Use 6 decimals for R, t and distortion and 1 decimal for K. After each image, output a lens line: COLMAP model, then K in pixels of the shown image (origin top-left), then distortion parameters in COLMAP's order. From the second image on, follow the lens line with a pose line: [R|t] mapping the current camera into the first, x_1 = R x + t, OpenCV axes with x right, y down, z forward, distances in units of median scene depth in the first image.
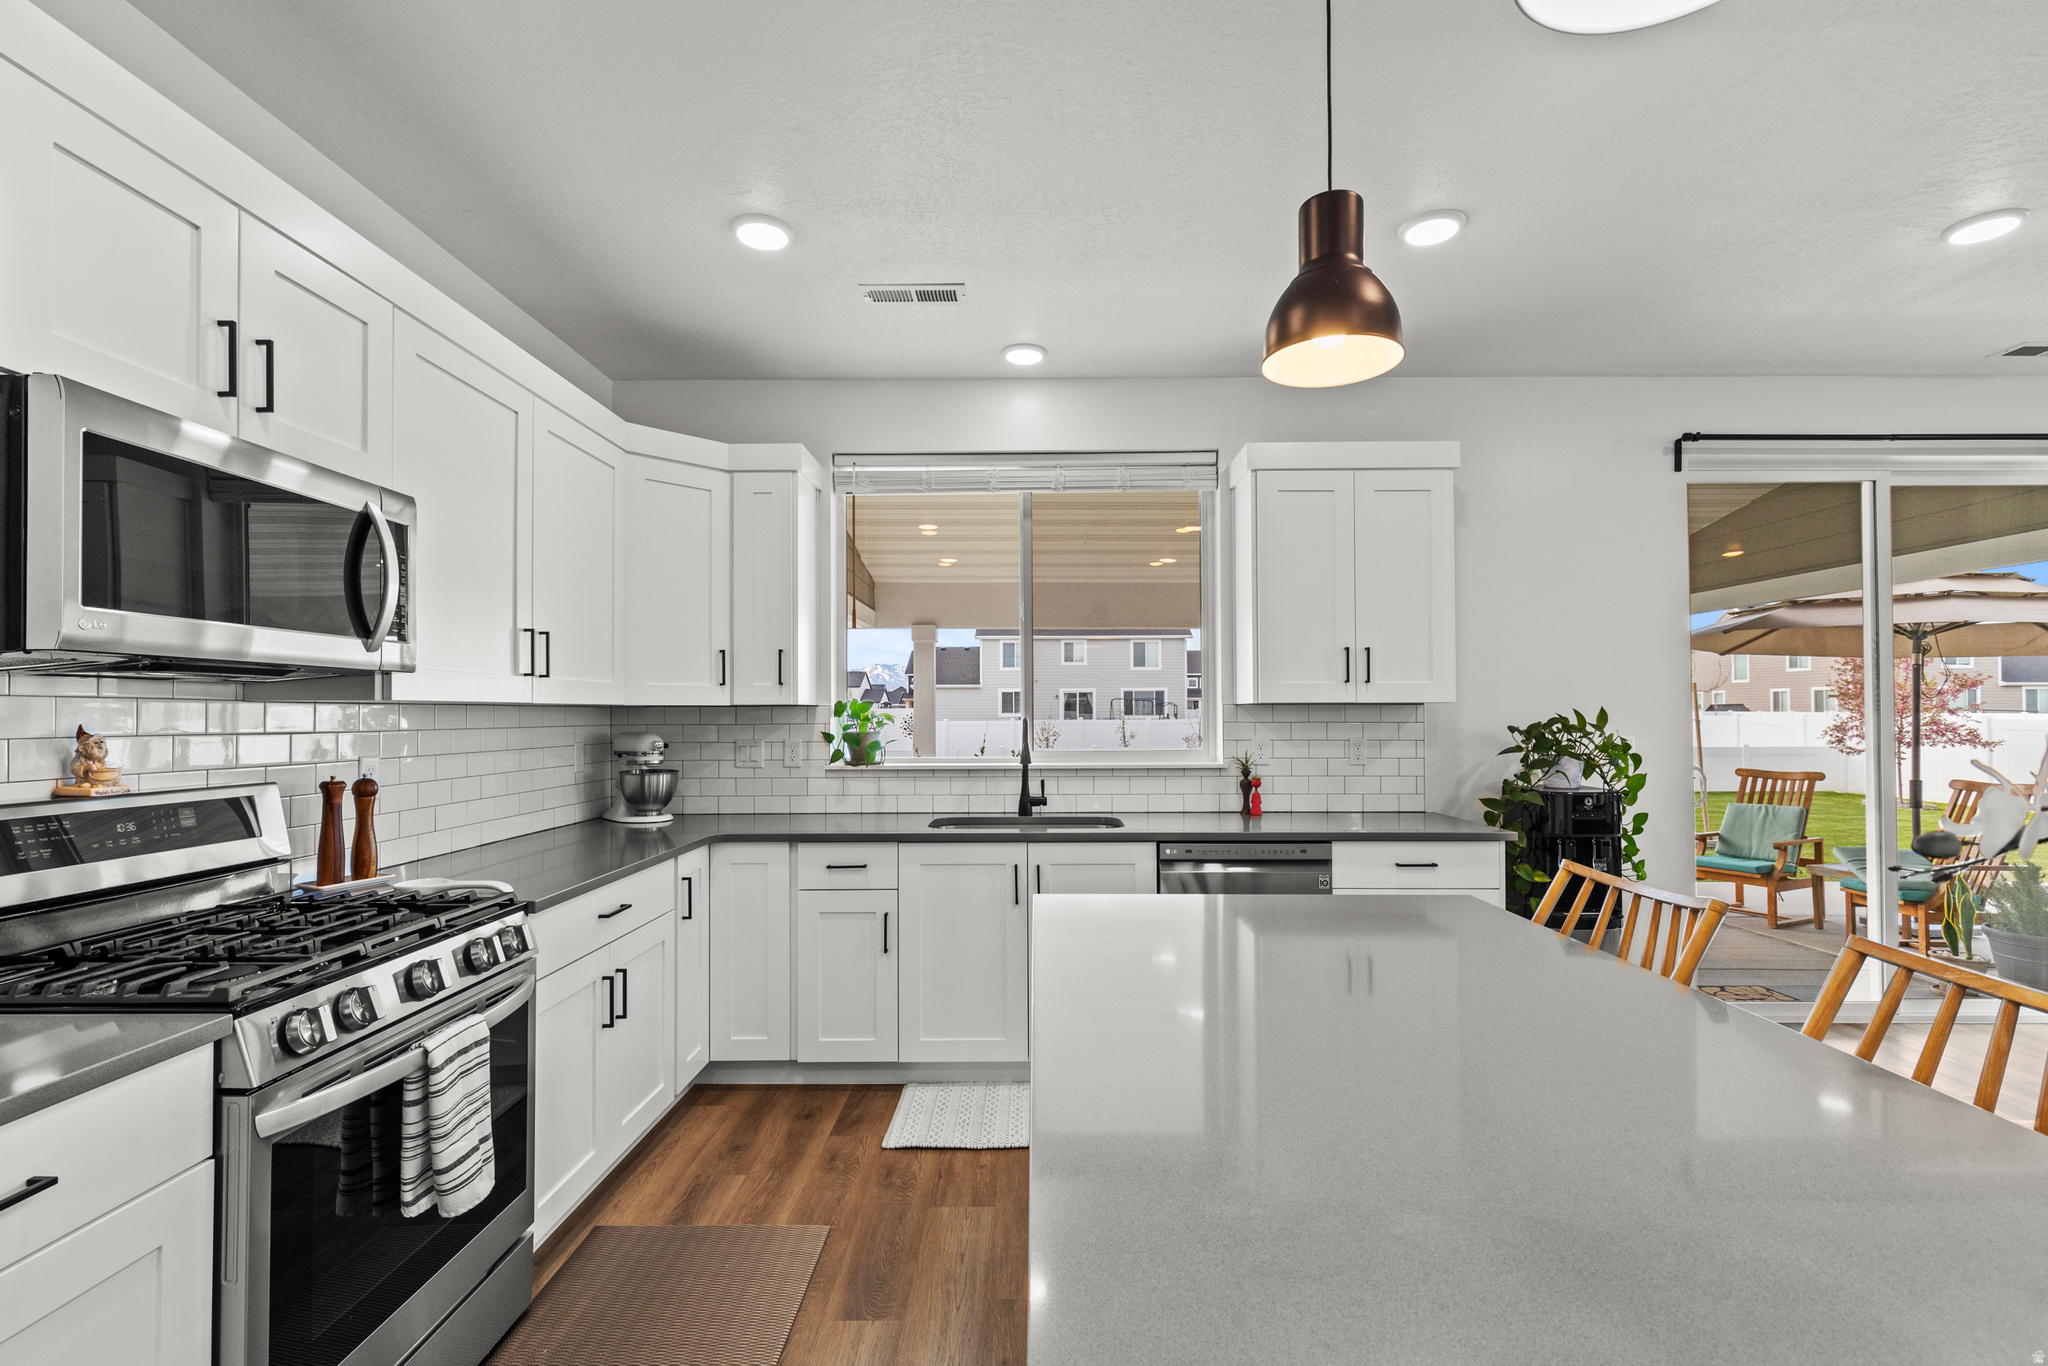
lens RADIAL K [[940.8, 0, 1066.5], [0, 940.8, 702.8], [0, 0, 1]] dist [-0.000133, -0.000416]
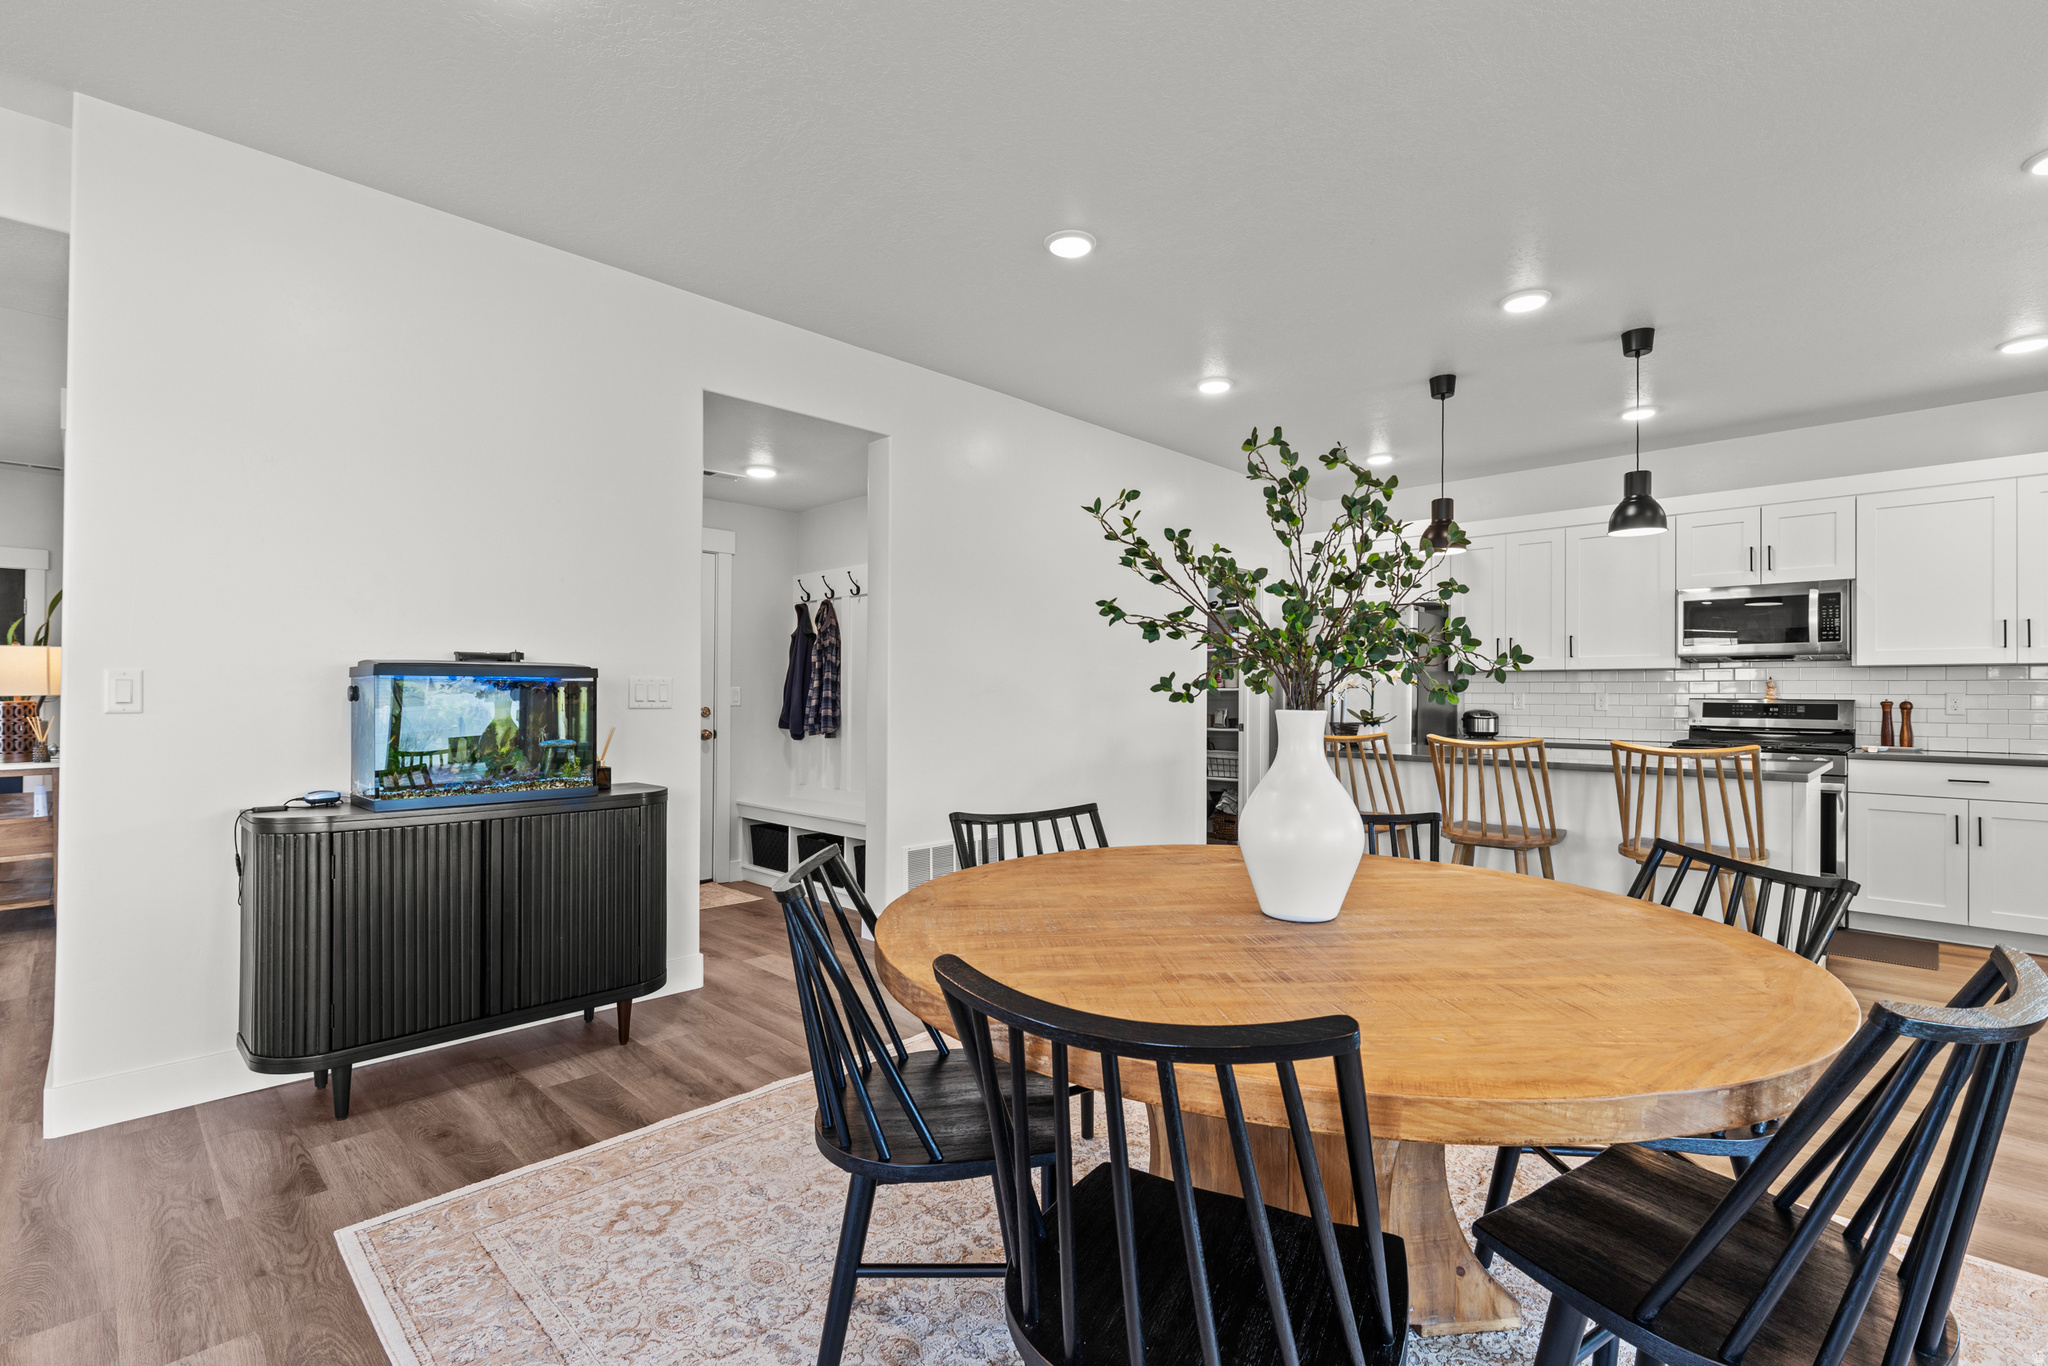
lens RADIAL K [[941.8, 0, 1035.2], [0, 941.8, 690.3], [0, 0, 1]] dist [-0.000094, 0.000048]
pose [[-0.702236, -0.006183, -0.711917, 1.365976], [0.001658, 0.999945, -0.010320, 0.044711], [0.711942, -0.008427, -0.702188, 0.670480]]
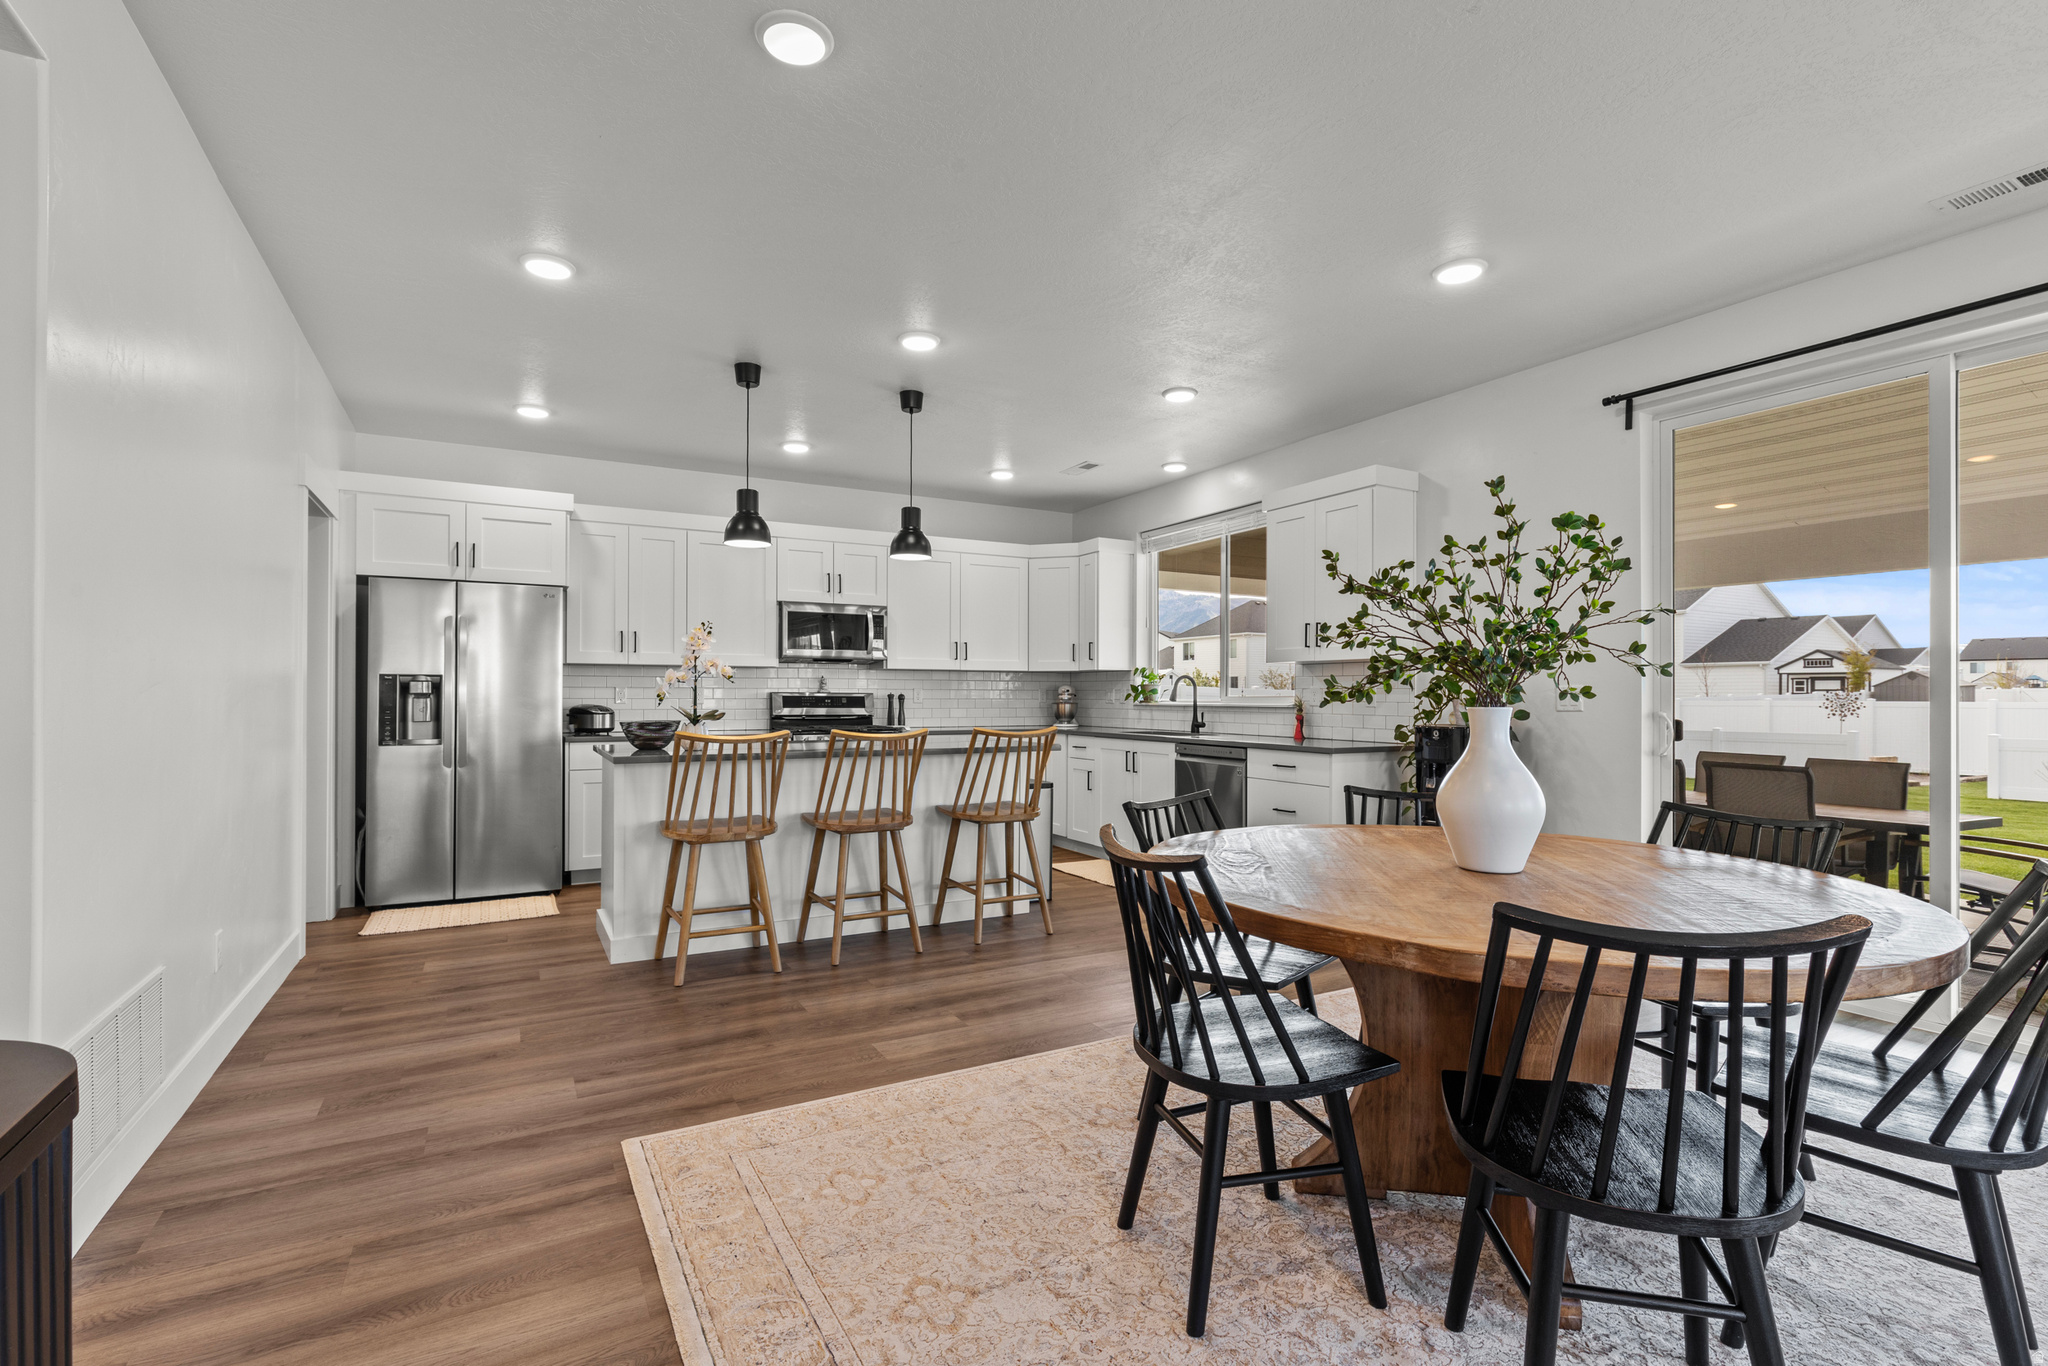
lens RADIAL K [[941.8, 0, 1035.2], [0, 941.8, 690.3], [0, 0, 1]] dist [-0.000094, 0.000048]
pose [[0.484589, -0.000442, -0.874742, 1.347428], [0.005845, 0.999979, 0.002733, 0.037873], [0.874723, -0.006437, 0.484581, -0.077144]]
